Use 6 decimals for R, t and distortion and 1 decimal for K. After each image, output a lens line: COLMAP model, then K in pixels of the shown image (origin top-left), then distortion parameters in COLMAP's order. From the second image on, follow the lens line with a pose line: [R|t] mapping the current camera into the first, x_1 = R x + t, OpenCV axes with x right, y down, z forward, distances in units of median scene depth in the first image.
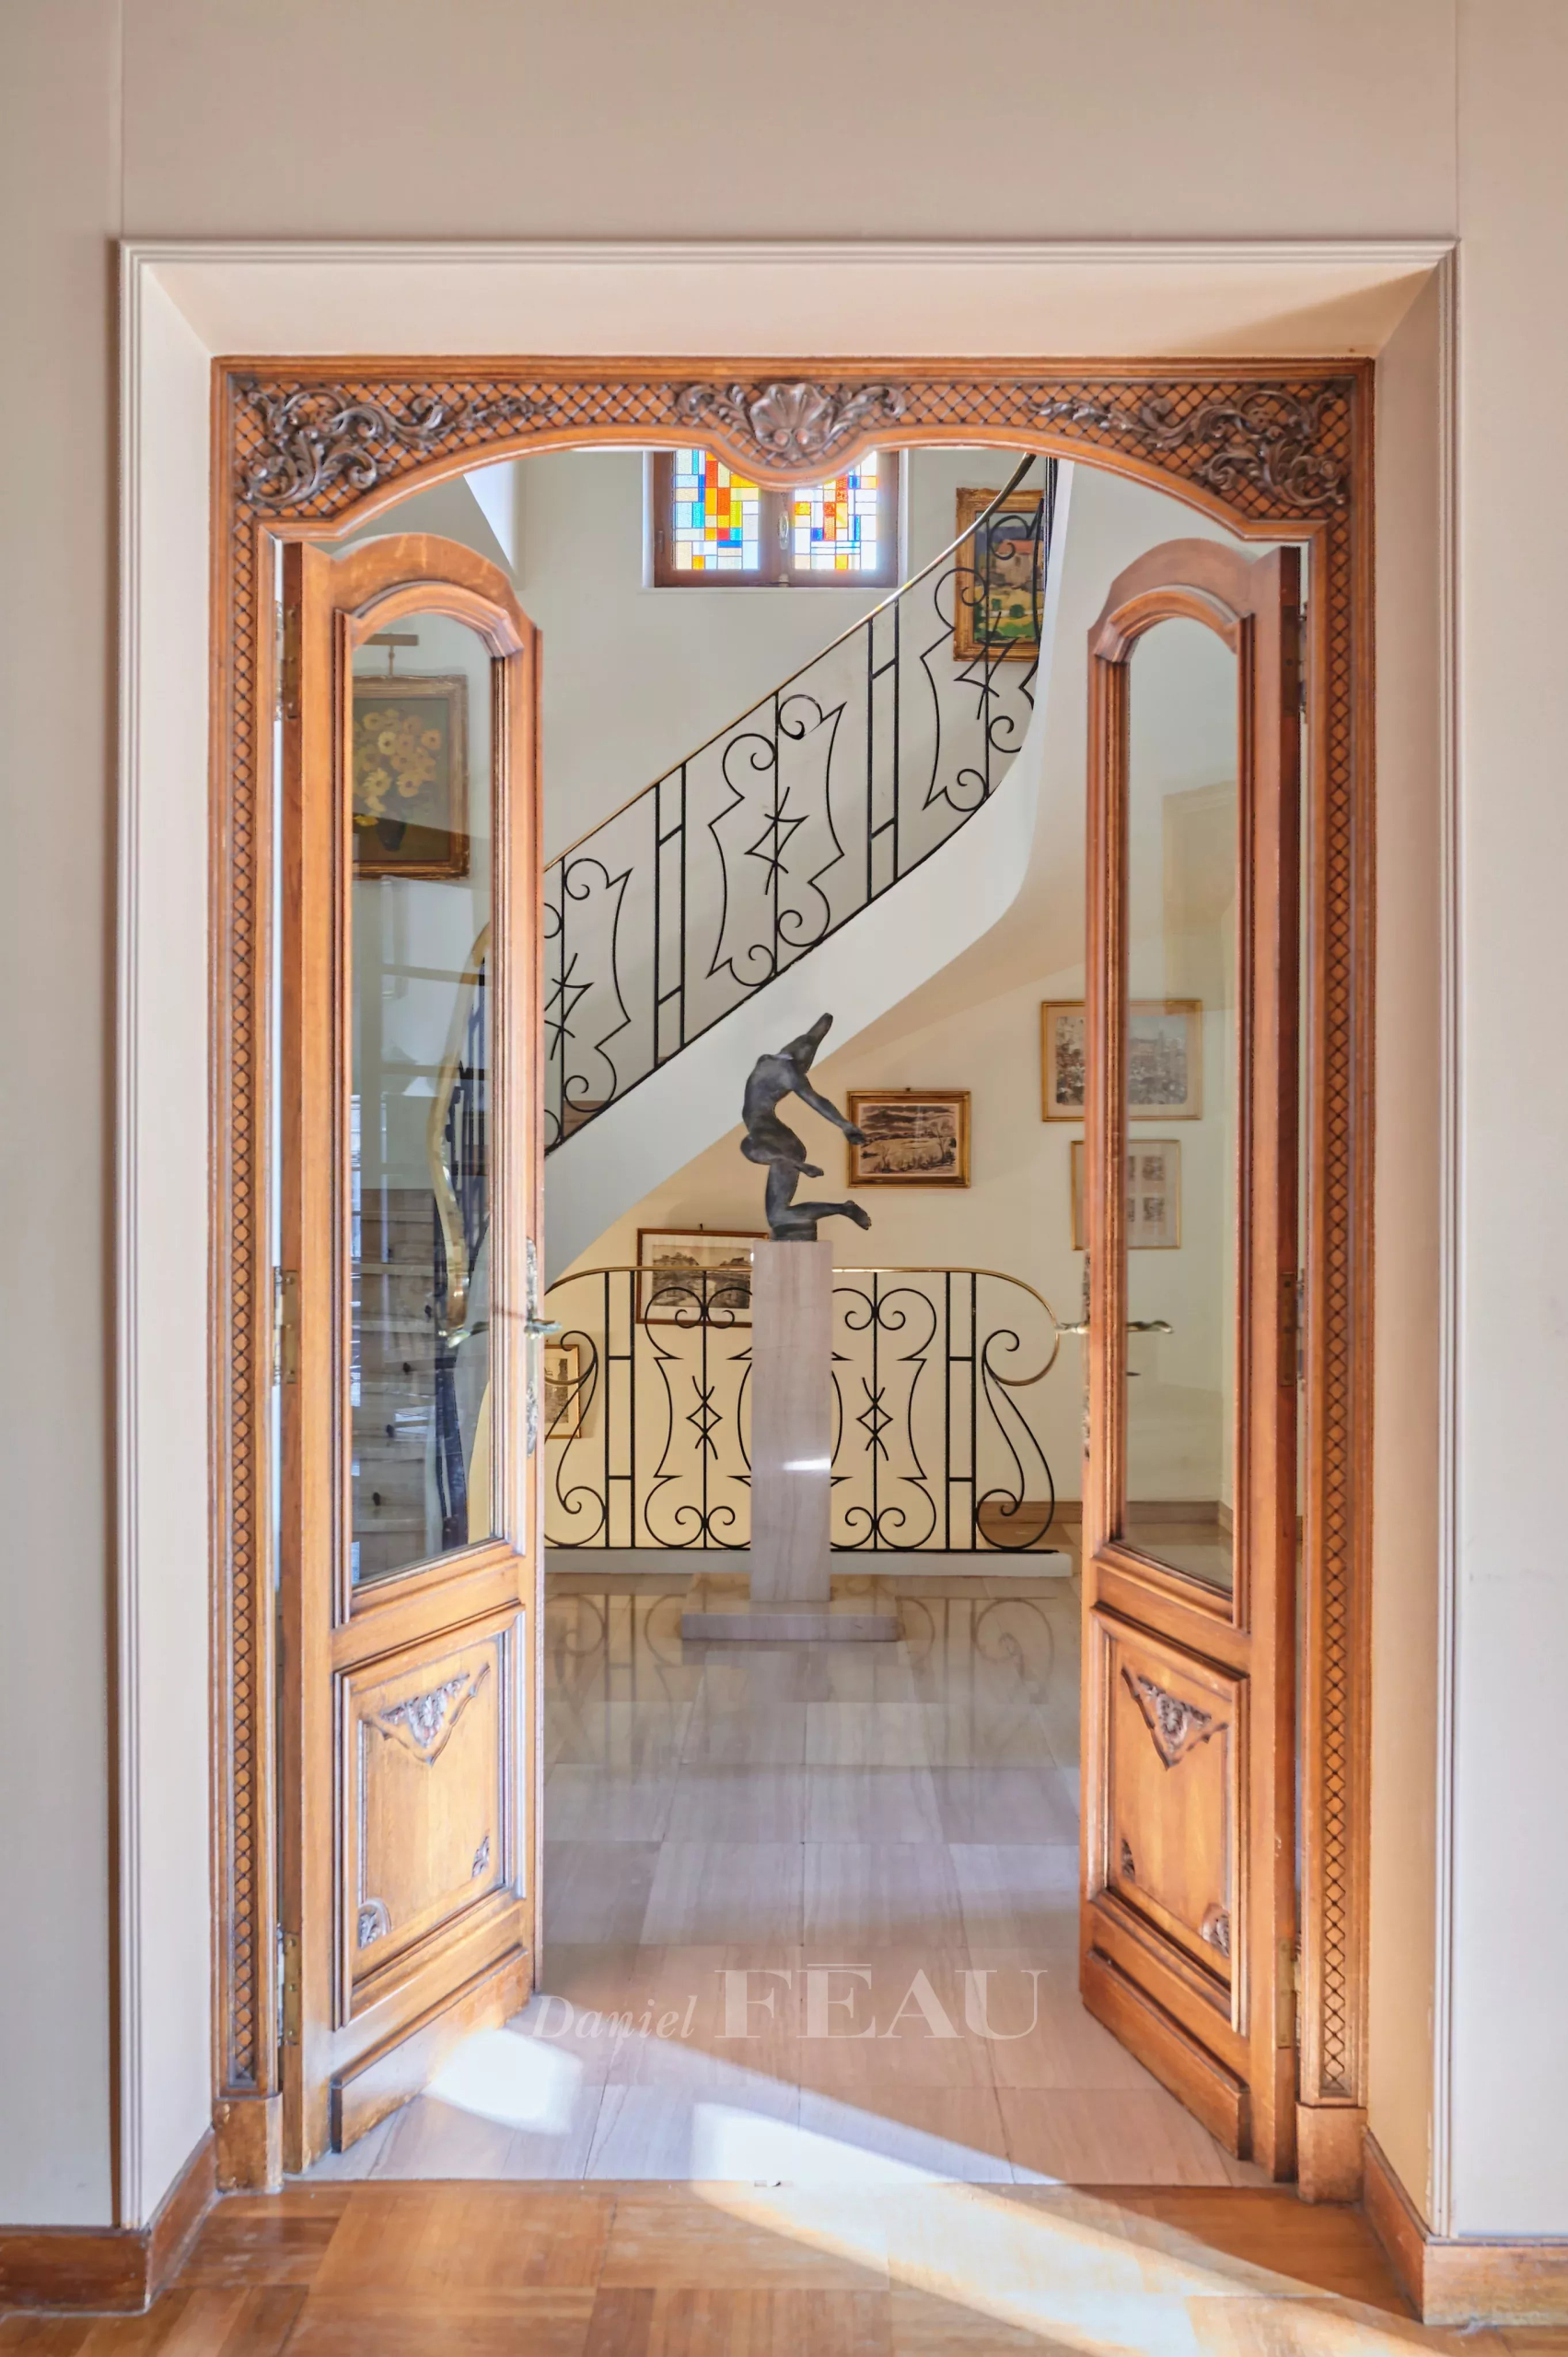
lens RADIAL K [[2112.5, 0, 783.9], [0, 2112.5, 1164.4], [0, 0, 1]] dist [-0.000503, 0.001965]
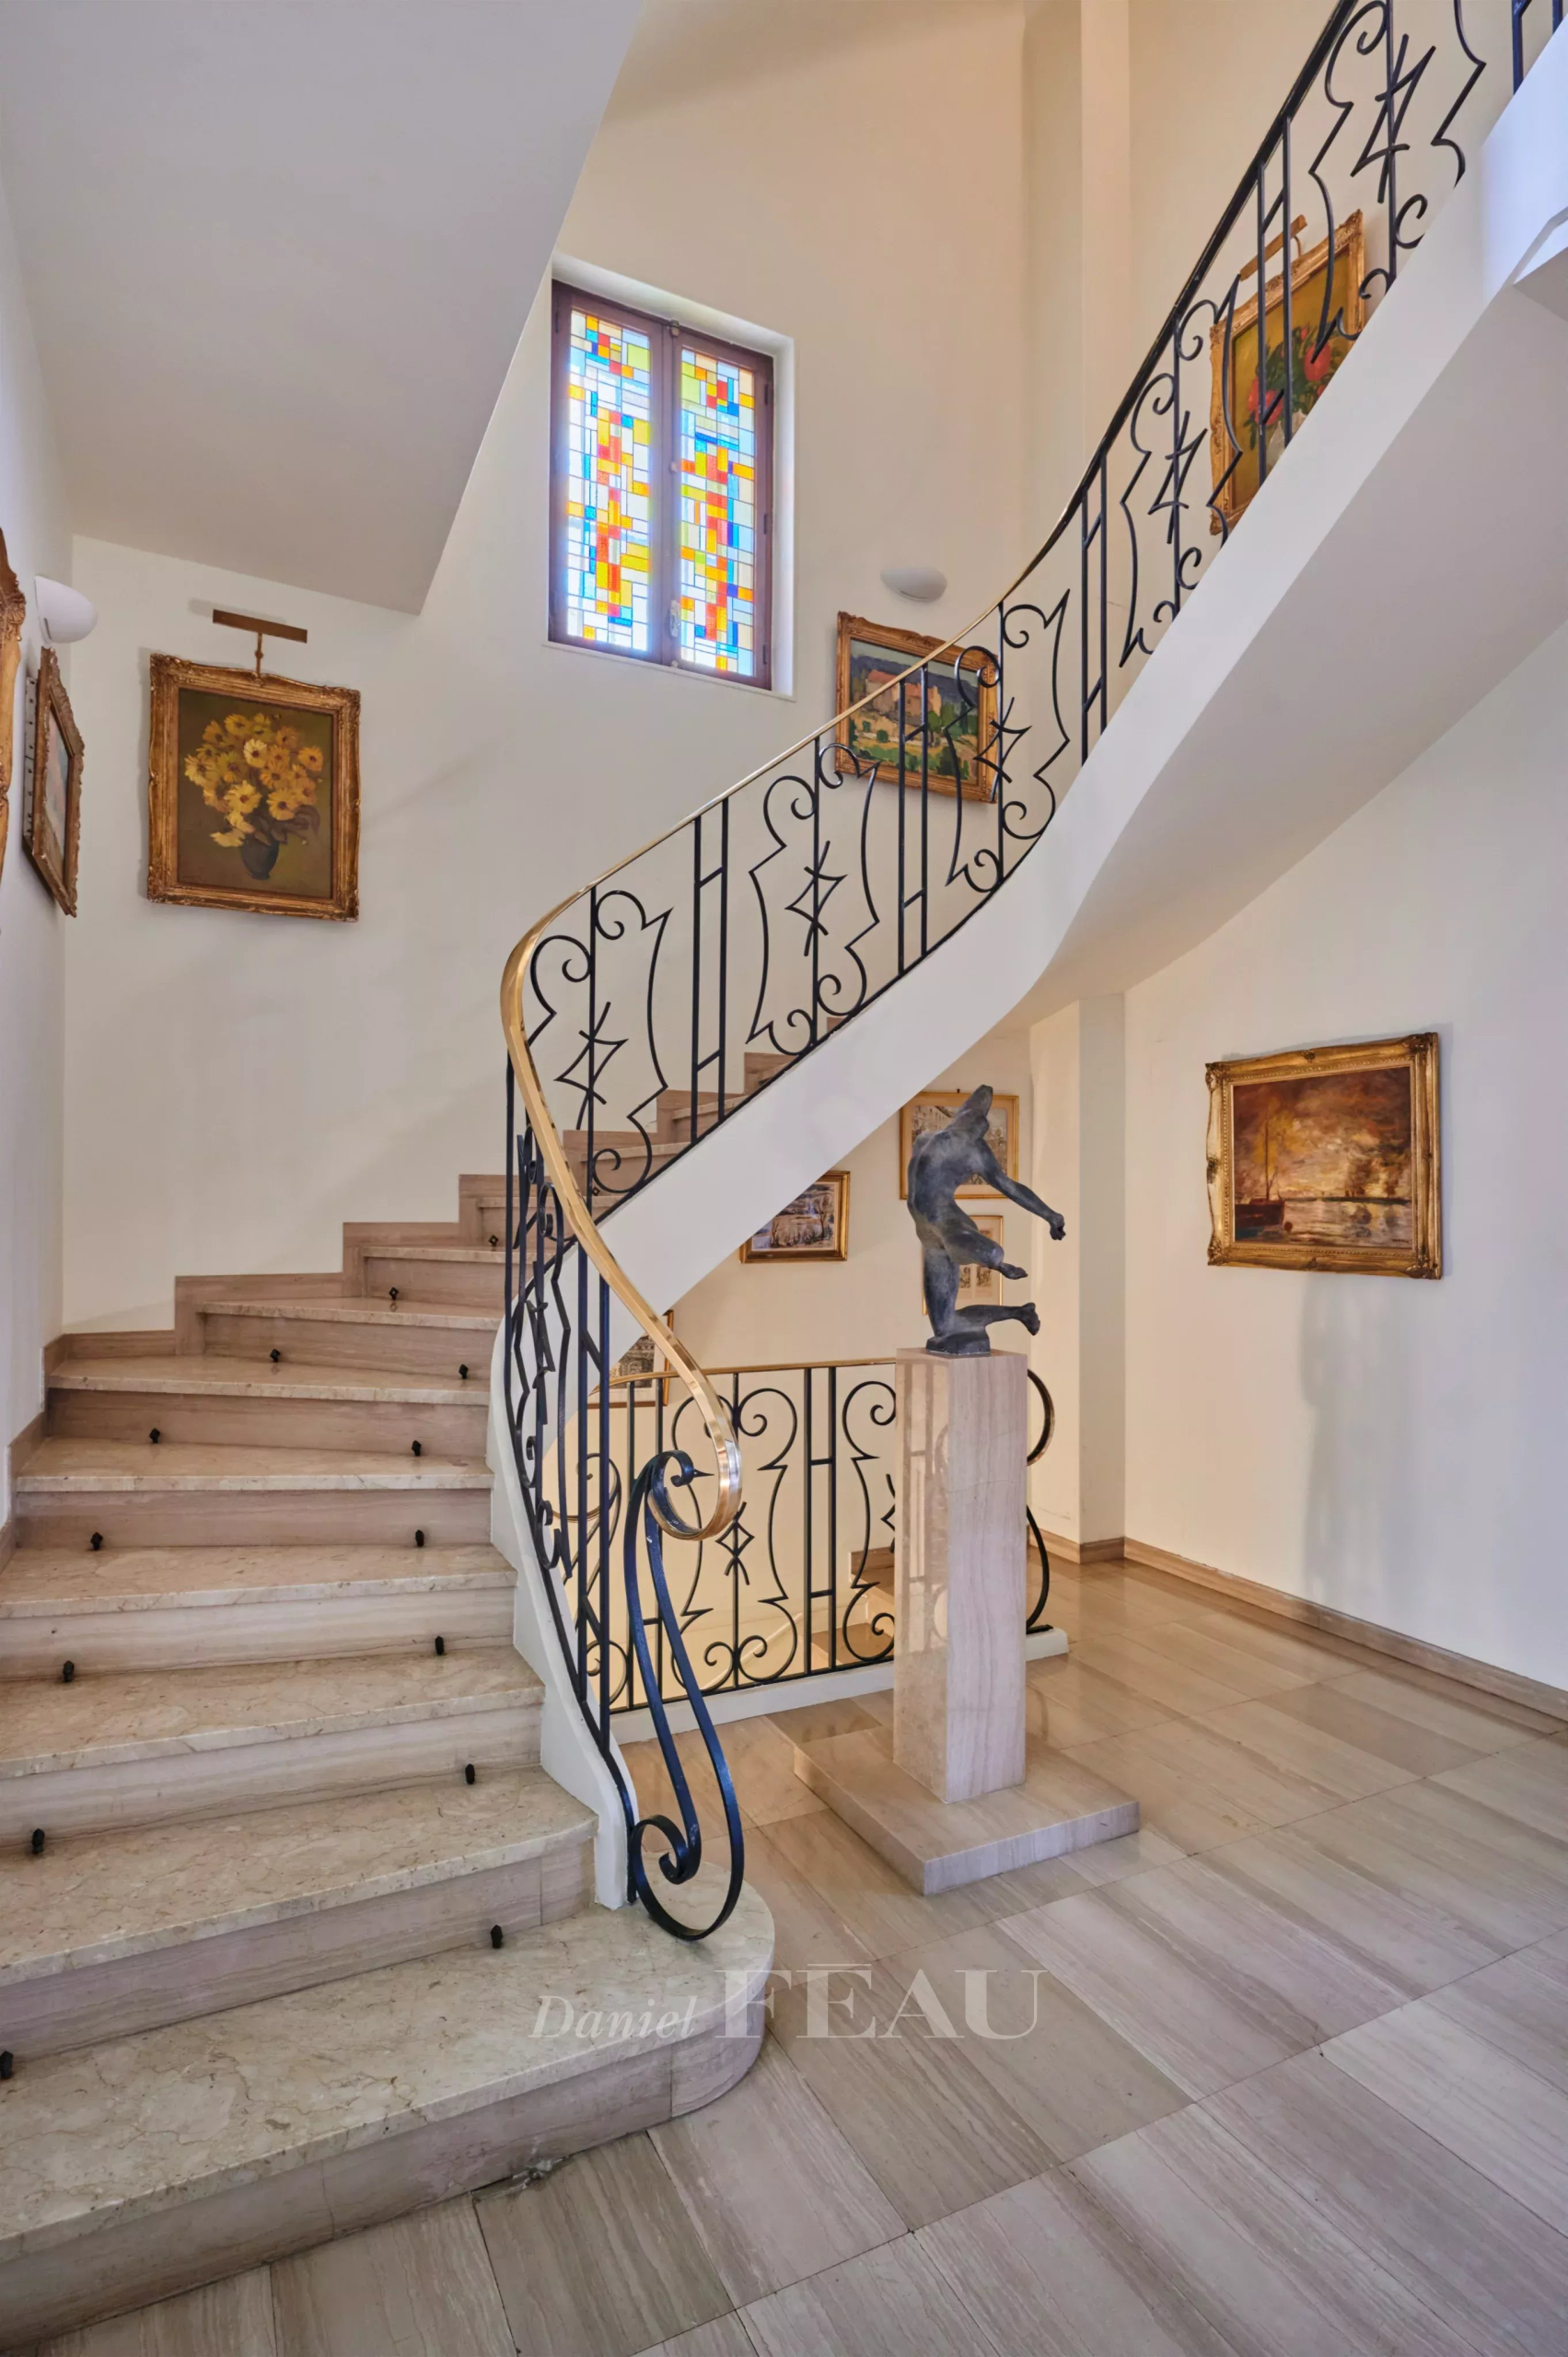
lens RADIAL K [[1160.4, 0, 768.2], [0, 1160.4, 1183.9], [0, 0, 1]] dist [-0.009672, -0.000374]
pose [[0.883841, 0.008136, 0.467716, -0.253614], [-0.001922, 0.999903, -0.013761, -0.022446], [-0.467783, 0.011264, 0.883772, 0.563228]]
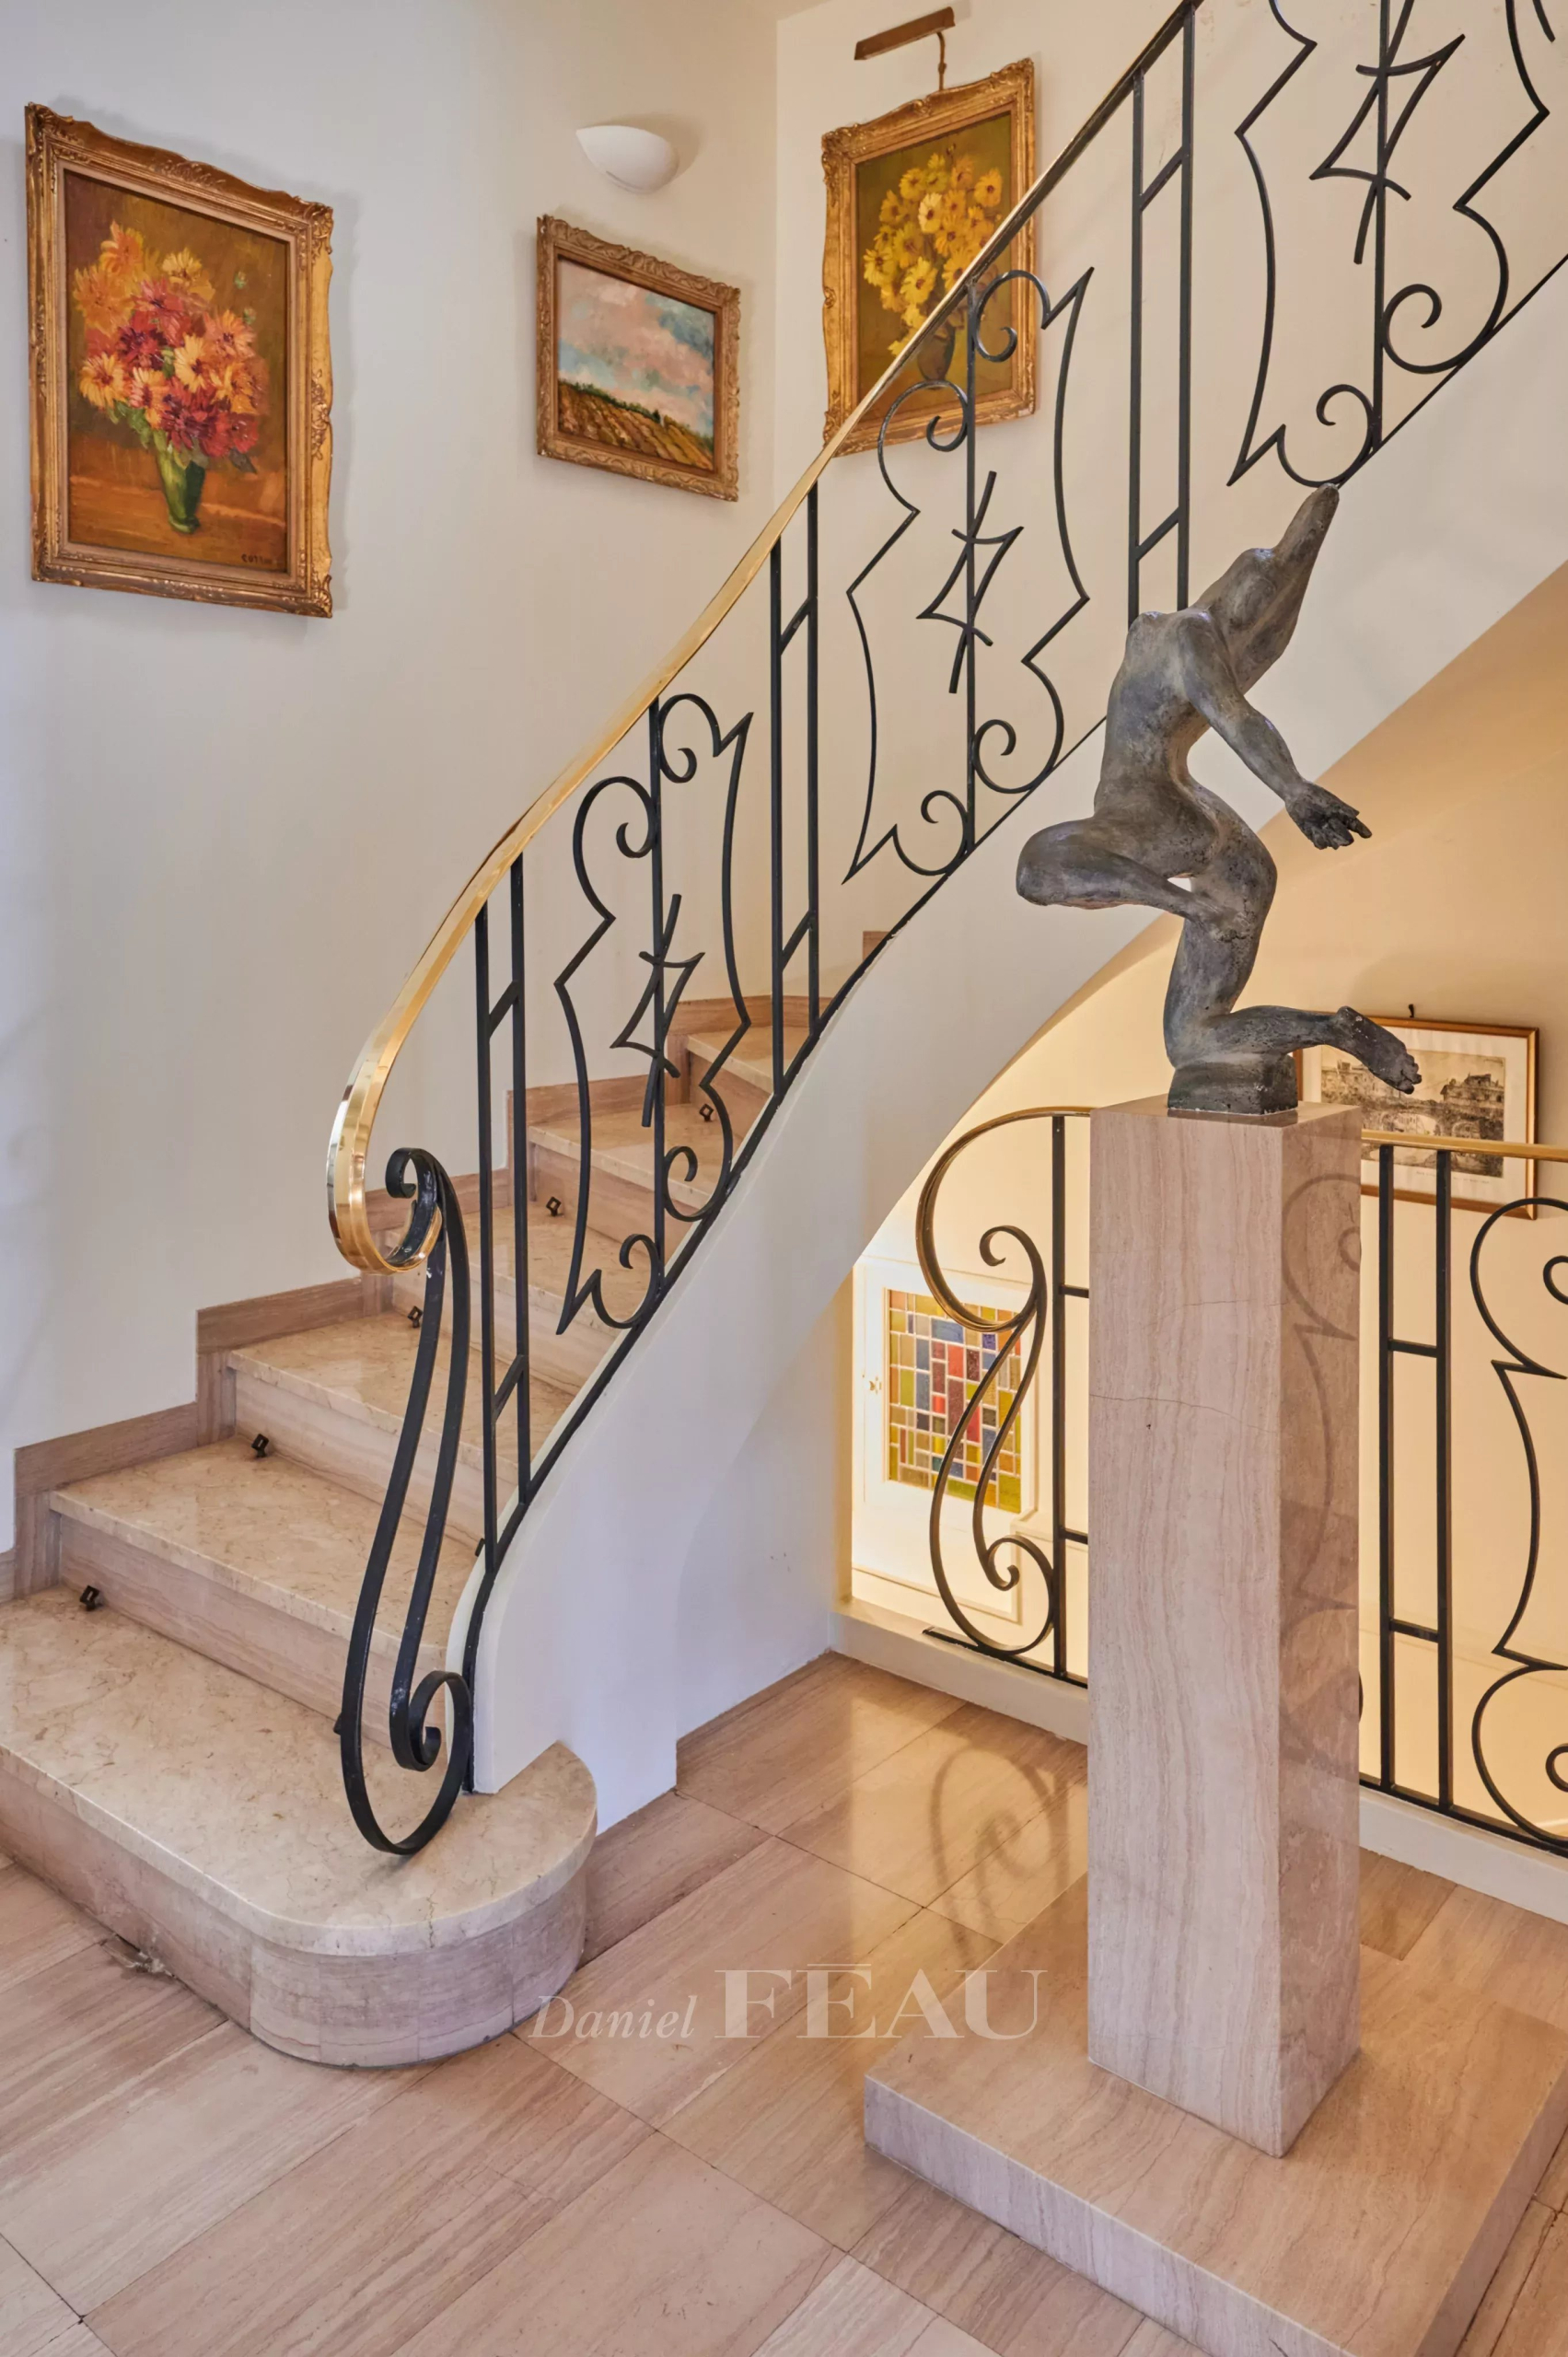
lens RADIAL K [[1803.8, 0, 780.3], [0, 1803.8, 938.1], [0, 0, 1]] dist [0.040893, -0.010800]
pose [[0.773228, 0.011154, -0.634029, 0.134146], [0.007904, 0.999598, 0.027225, -0.002727], [0.634078, -0.026062, 0.772830, 0.636071]]
